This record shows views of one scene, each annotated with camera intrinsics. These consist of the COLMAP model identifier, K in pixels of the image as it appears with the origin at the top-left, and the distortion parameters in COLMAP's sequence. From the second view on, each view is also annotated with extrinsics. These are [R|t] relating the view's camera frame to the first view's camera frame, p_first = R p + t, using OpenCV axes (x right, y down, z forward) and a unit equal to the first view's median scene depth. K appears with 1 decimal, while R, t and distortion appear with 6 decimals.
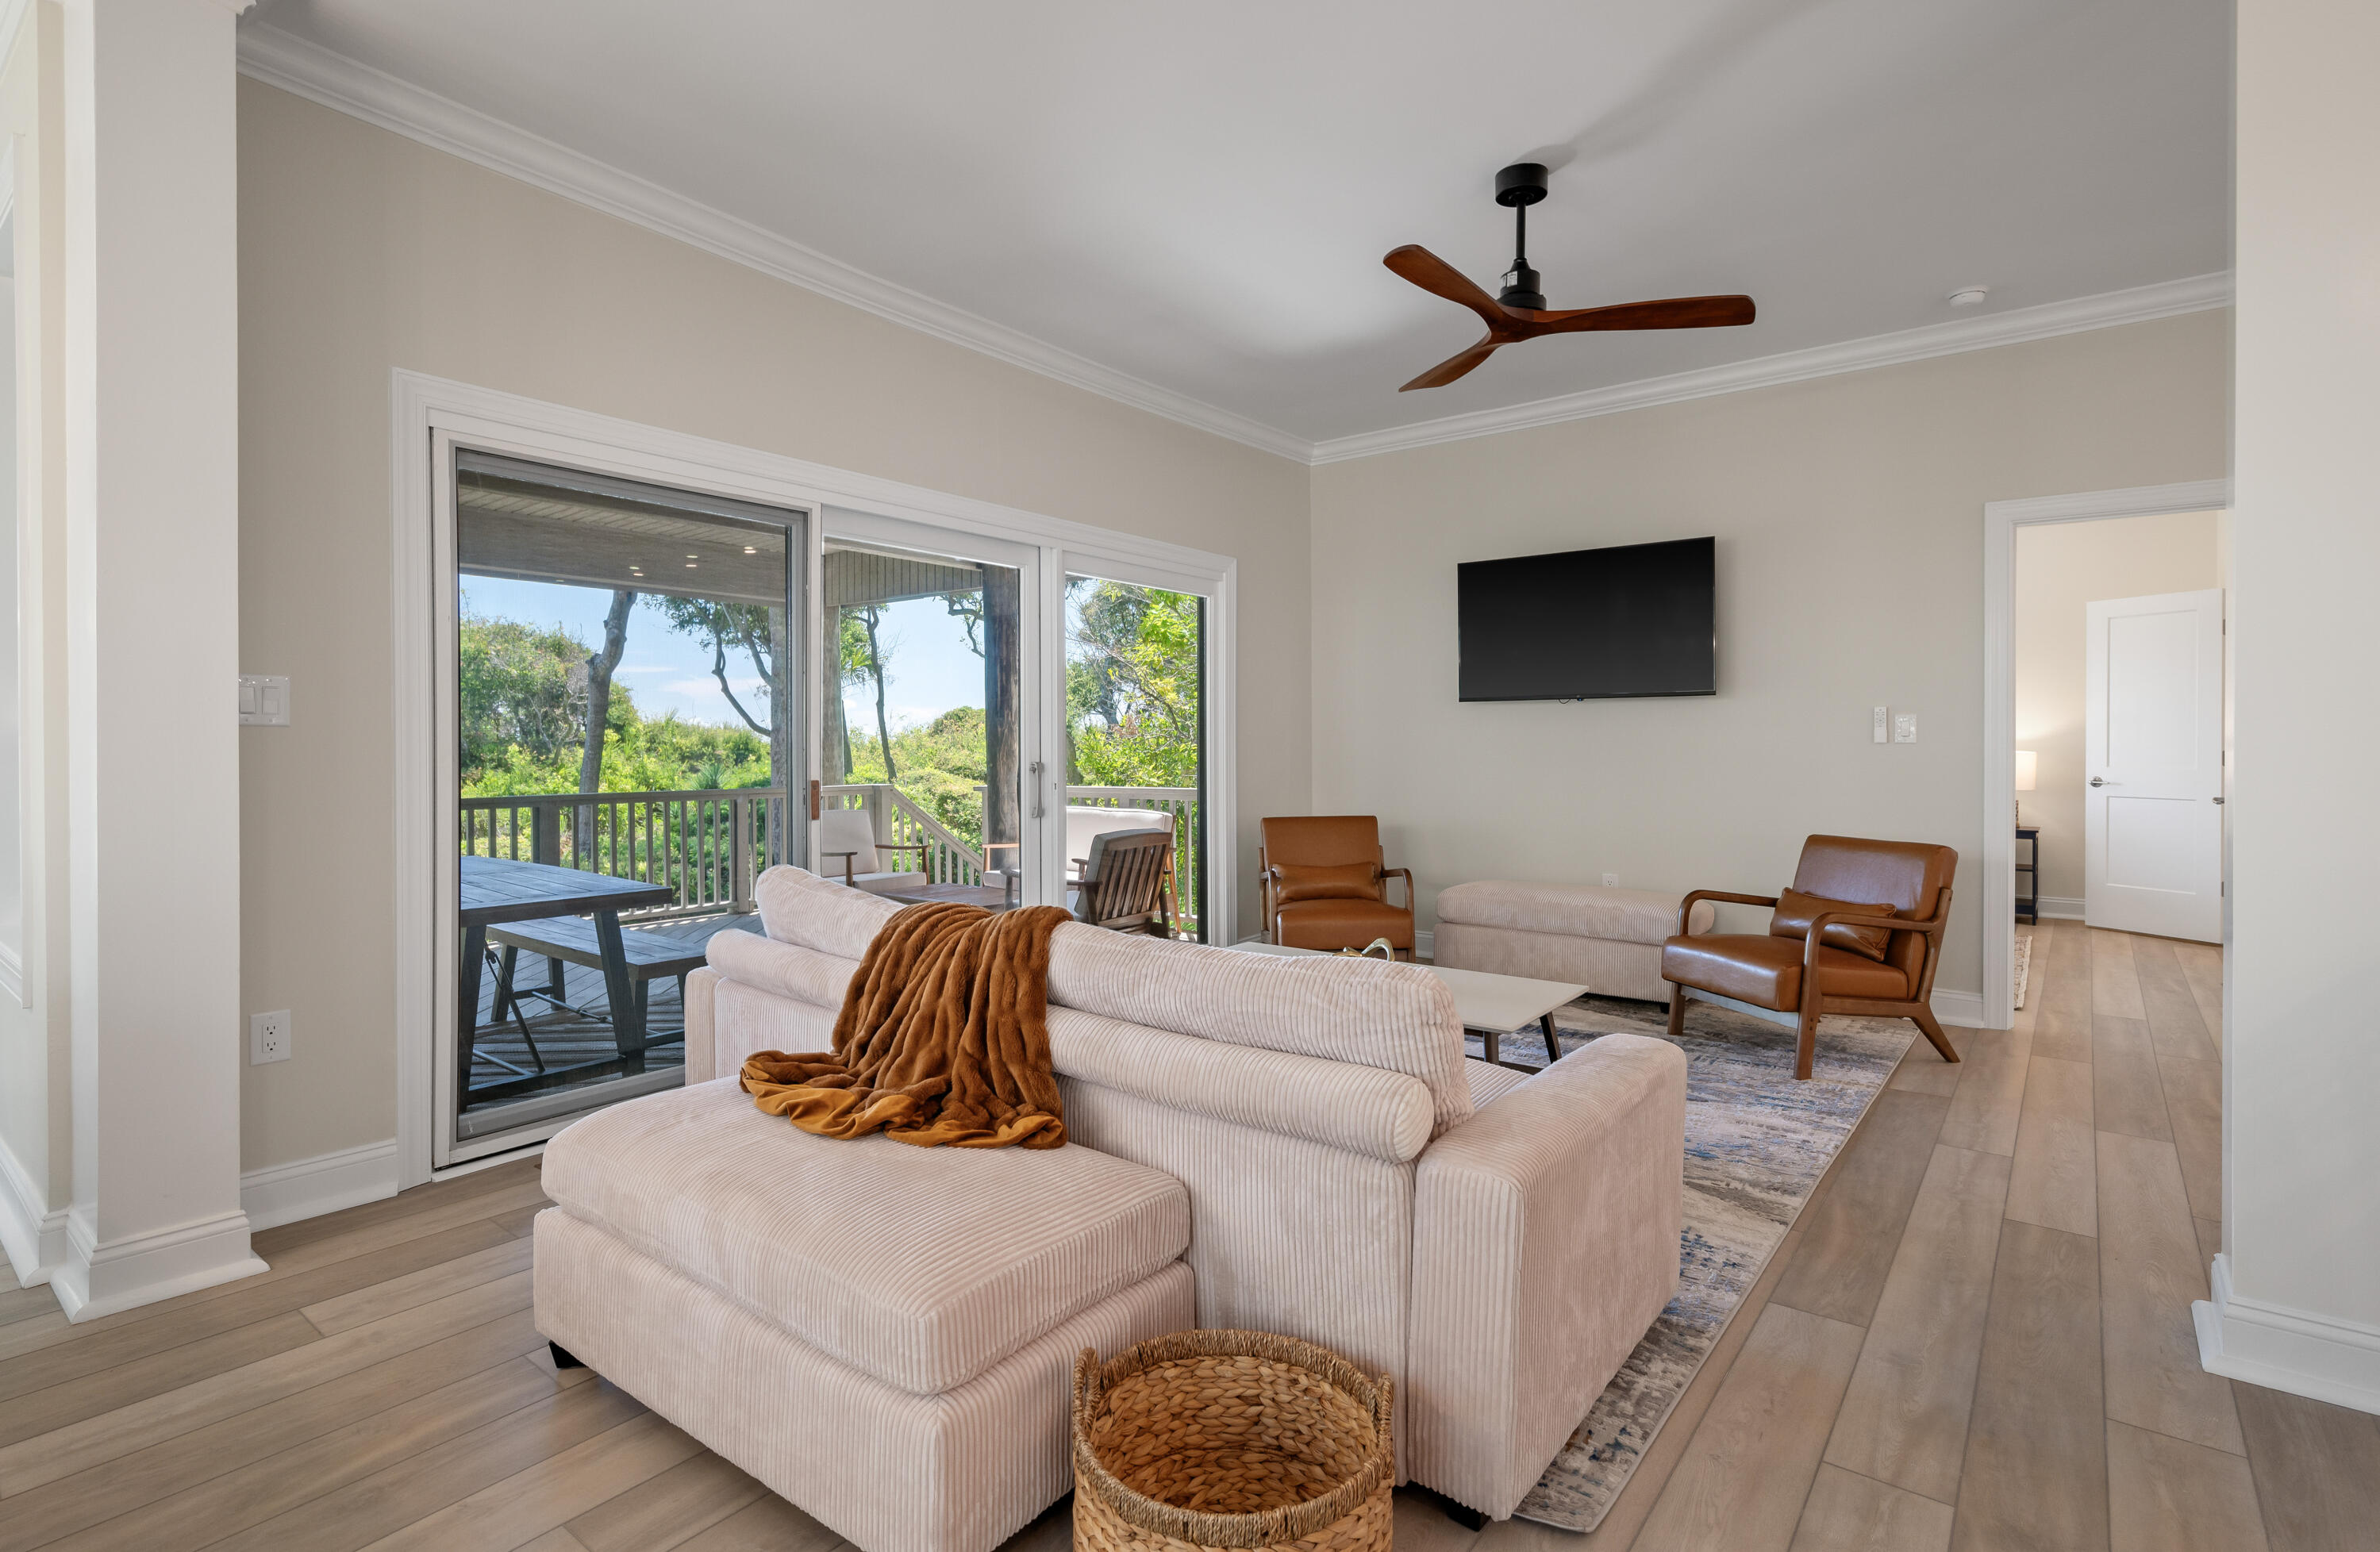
lens RADIAL K [[1130.4, 0, 1190.5], [0, 1130.4, 751.5], [0, 0, 1]] dist [-0.000689, -0.001242]
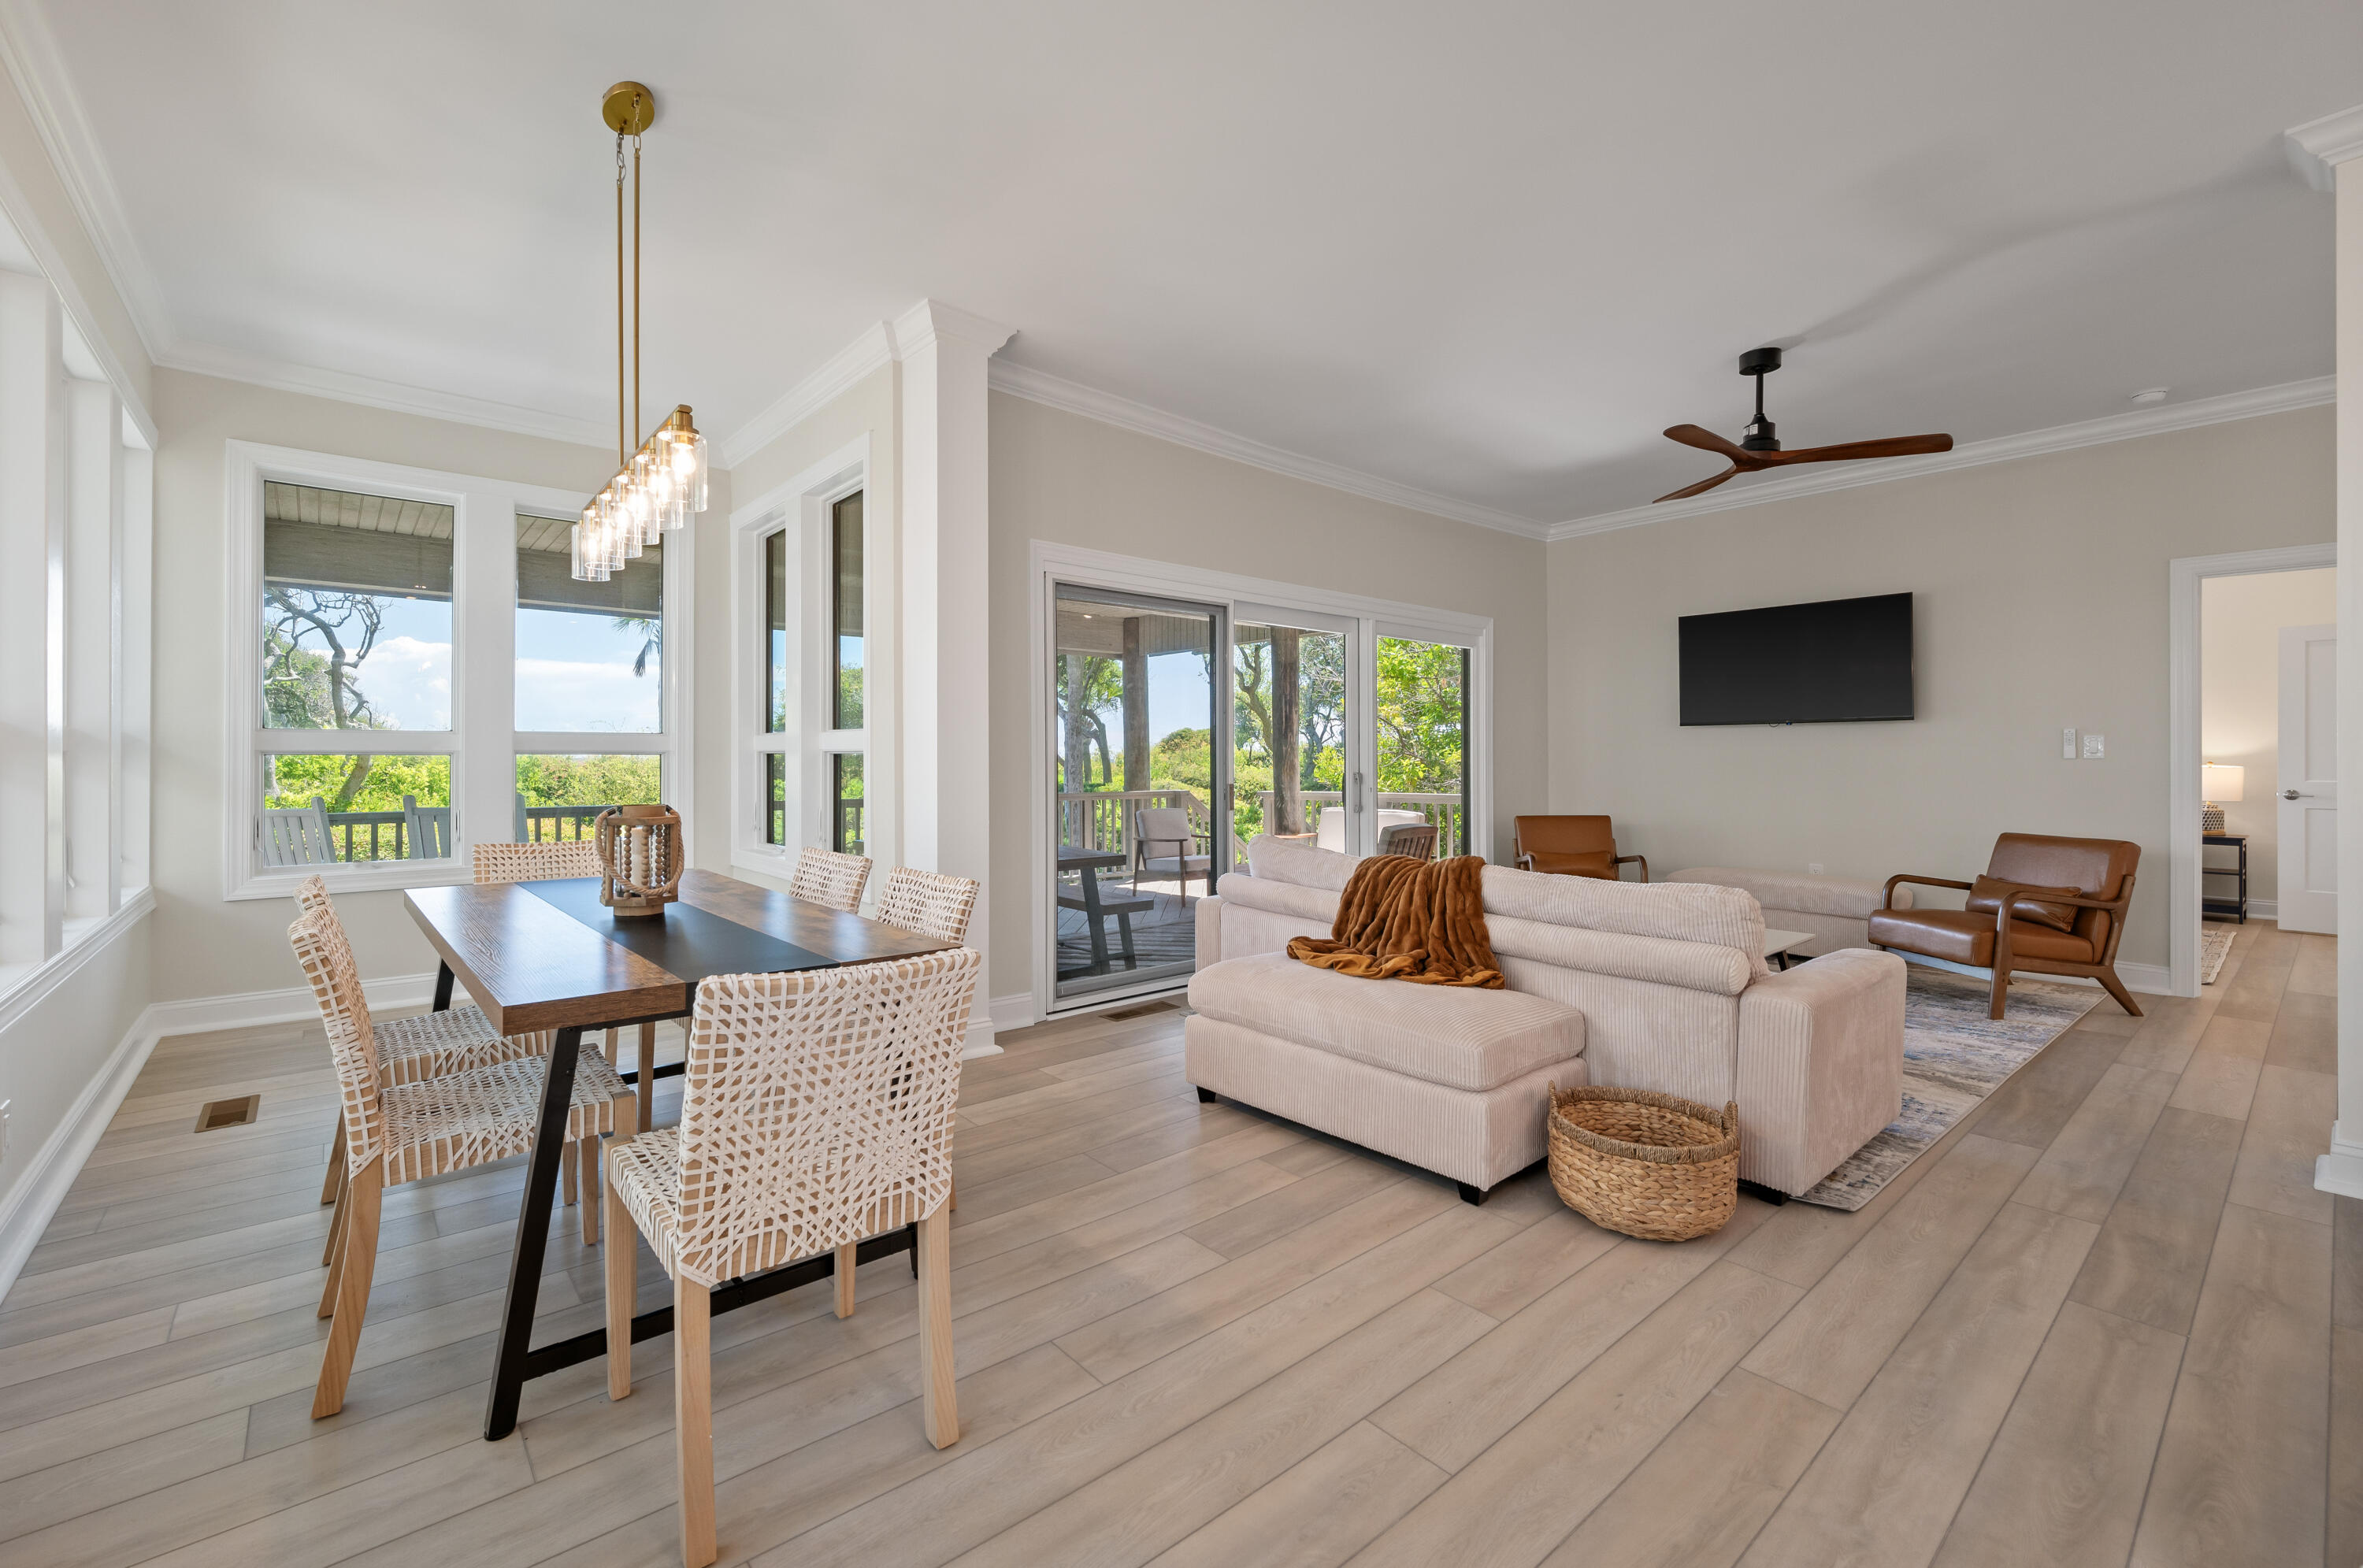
lens RADIAL K [[988.1, 0, 1141.7], [0, 988.1, 759.5], [0, 0, 1]] dist [-0.001025, -0.000046]
pose [[0.976337, 0.000122, -0.216254, -0.200784], [-0.001559, 0.999978, -0.006472, 0.002565], [0.216248, 0.006656, 0.976316, -0.377493]]
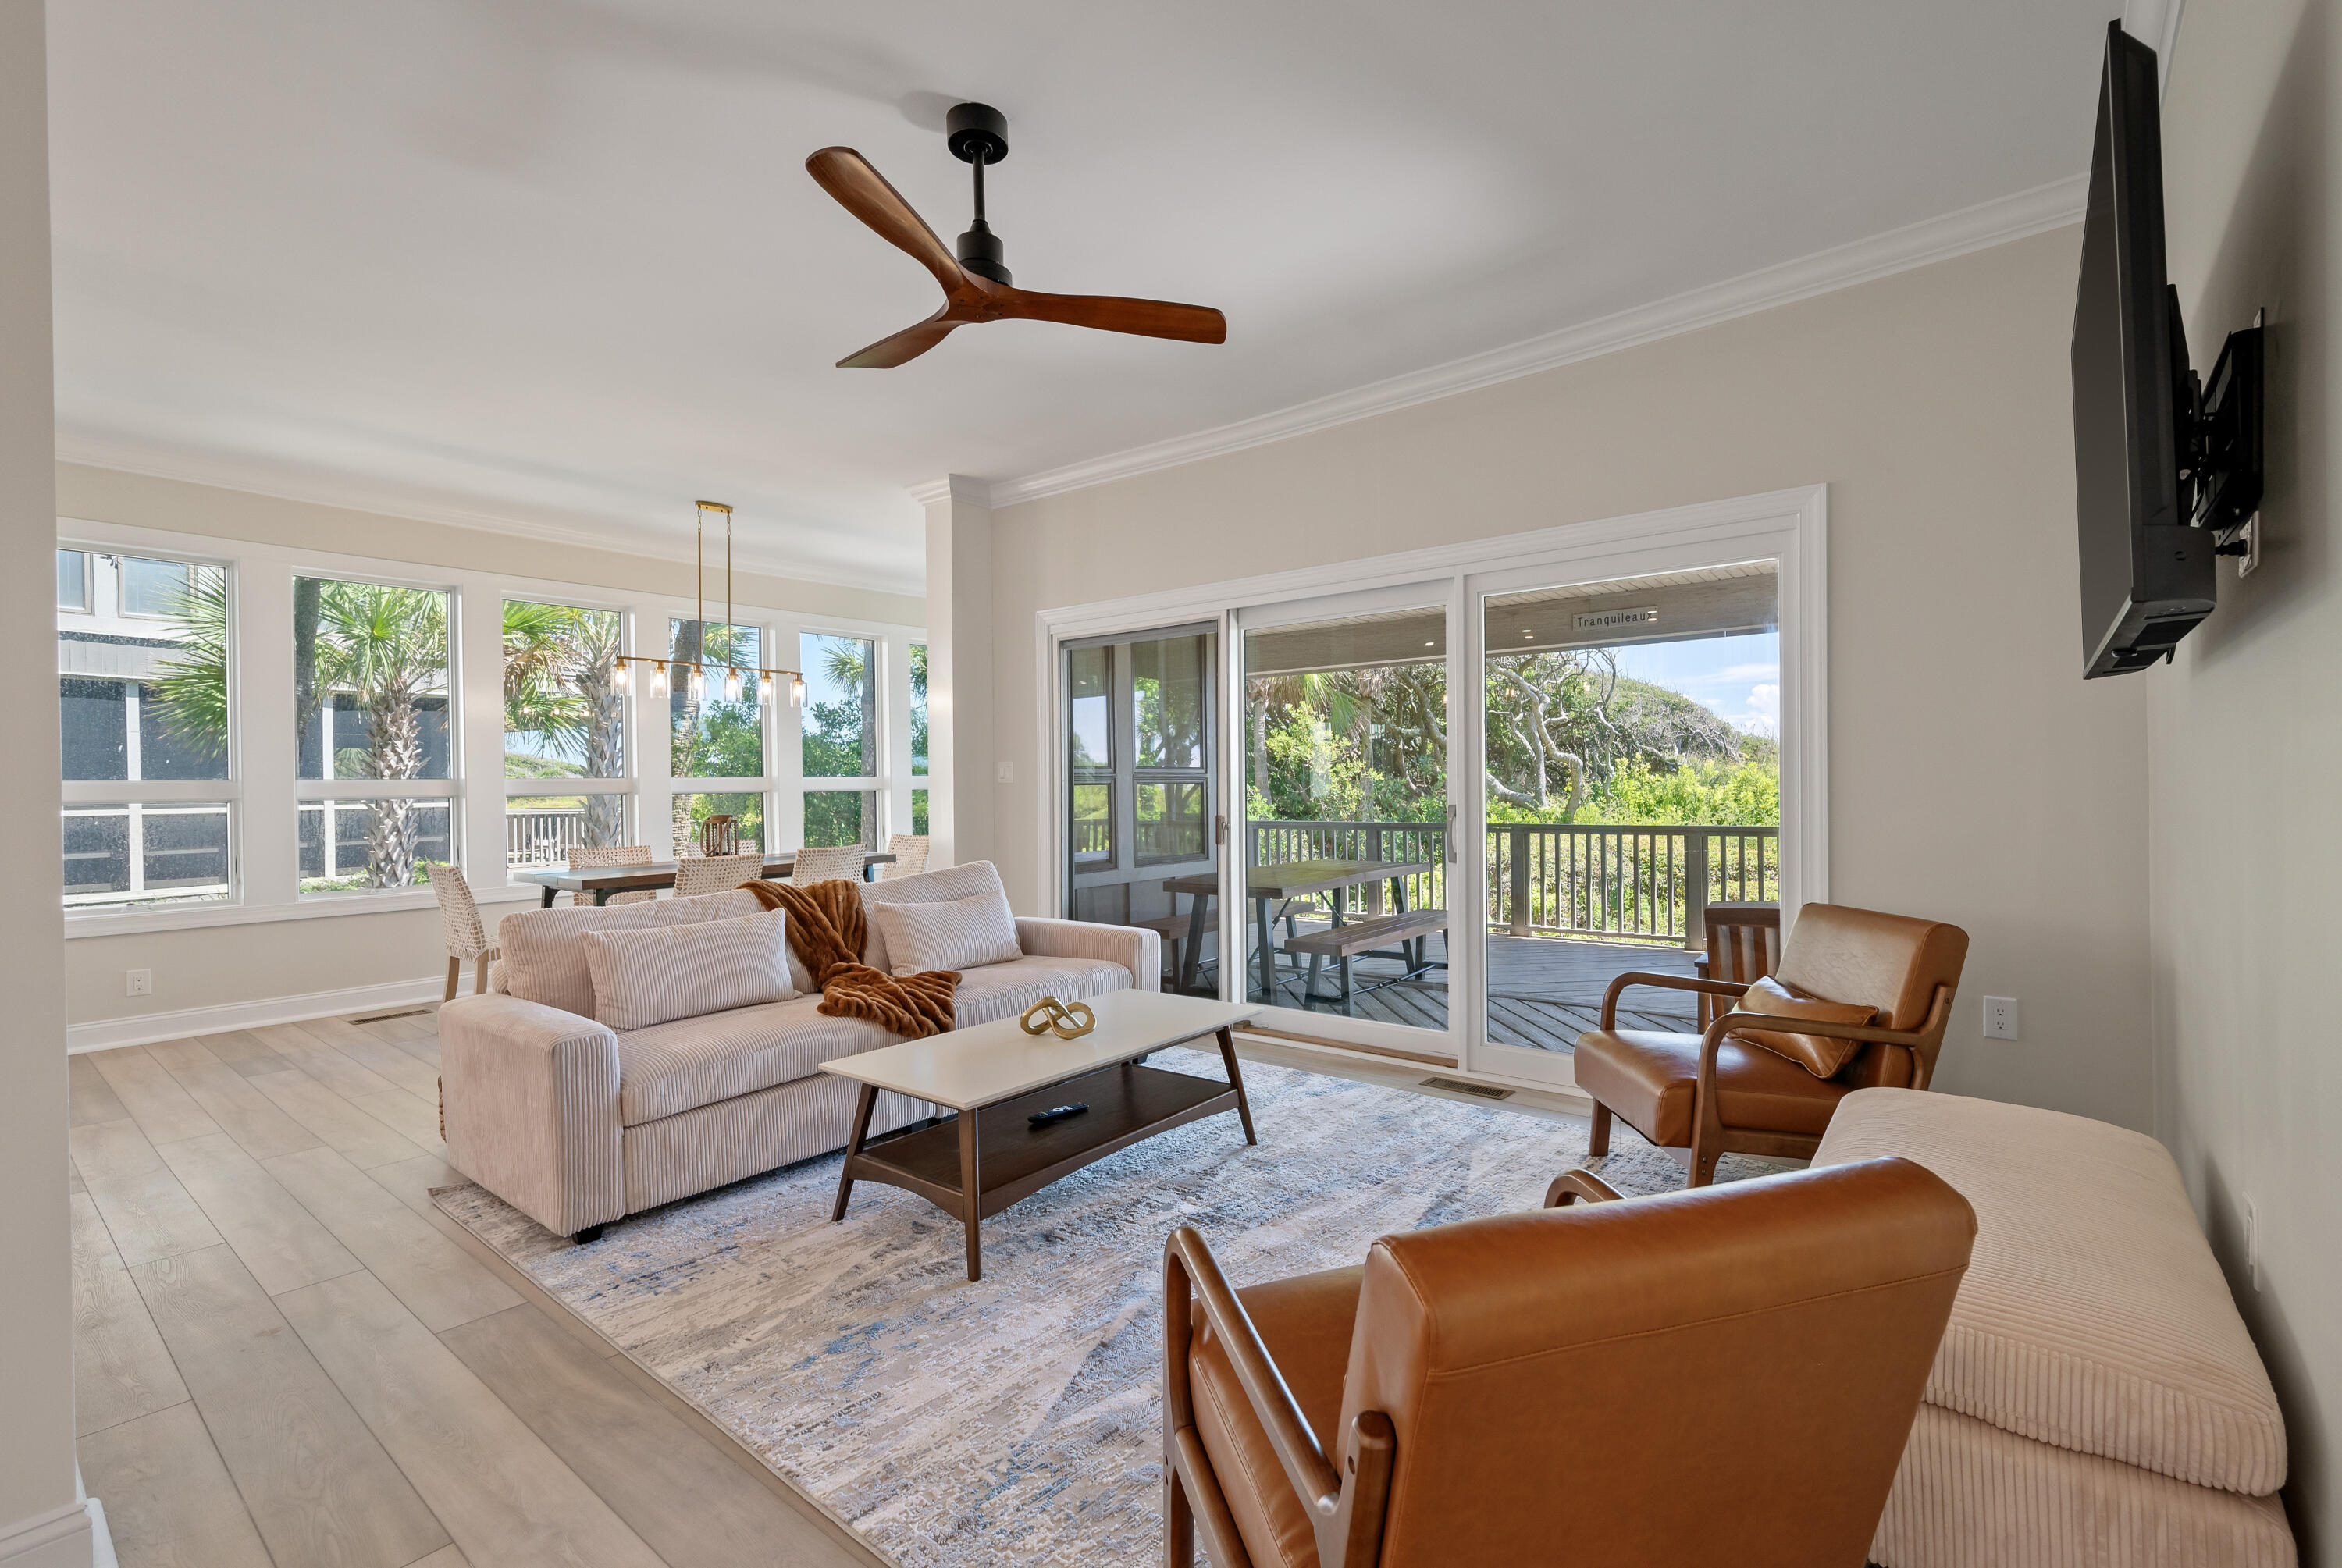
lens RADIAL K [[957.3, 0, 1171.6], [0, 957.3, 796.3], [0, 0, 1]] dist [-0.016354, 0.000001]
pose [[0.028918, 0.011582, -0.999515, 1.064810], [0.002682, 0.999928, 0.011665, -0.013525], [0.999578, -0.003018, 0.028885, 1.177497]]
